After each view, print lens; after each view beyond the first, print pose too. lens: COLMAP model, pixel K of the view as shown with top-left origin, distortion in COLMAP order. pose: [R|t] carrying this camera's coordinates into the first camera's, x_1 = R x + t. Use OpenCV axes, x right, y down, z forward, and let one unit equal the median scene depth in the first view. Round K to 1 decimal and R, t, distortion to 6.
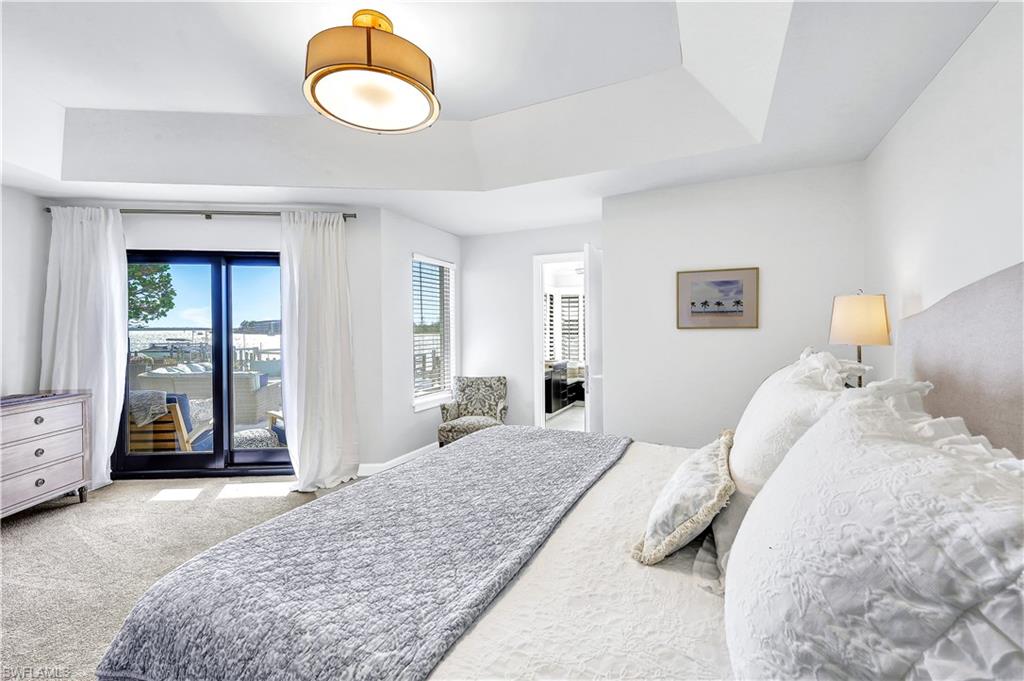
lens RADIAL K [[414.7, 0, 511.4], [0, 414.7, 333.4], [0, 0, 1]] dist [-0.001601, -0.000038]
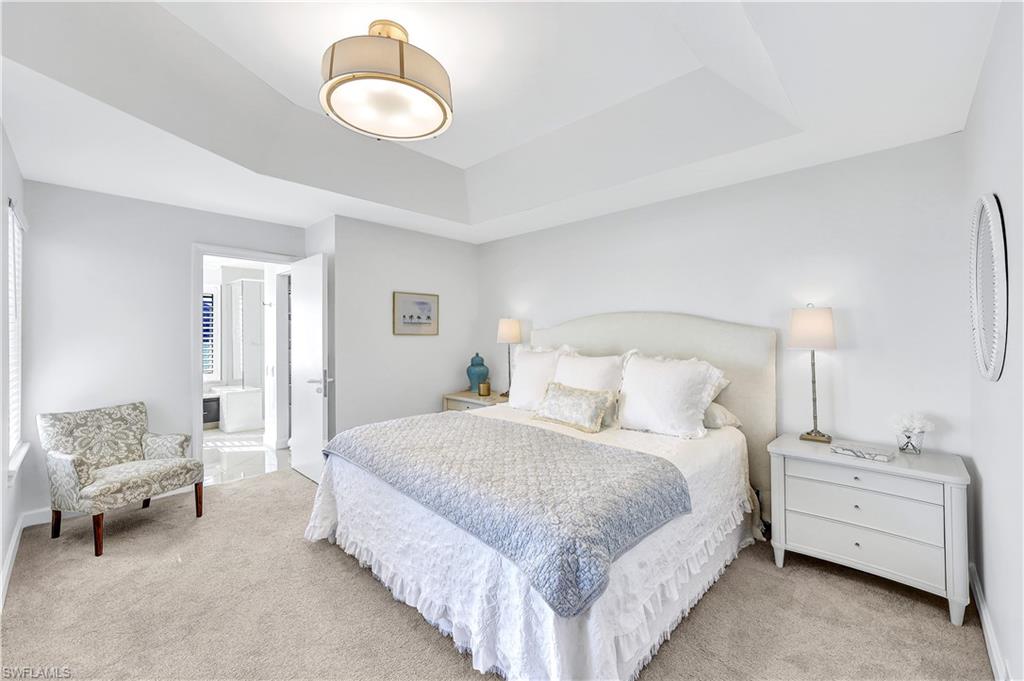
lens RADIAL K [[414.7, 0, 511.4], [0, 414.7, 333.4], [0, 0, 1]] dist [-0.001601, -0.000038]
pose [[0.299292, 0.006932, 0.954136, -0.727762], [0.011523, 0.999874, -0.010879, 0.002105], [-0.954092, 0.014251, 0.299175, 0.259106]]
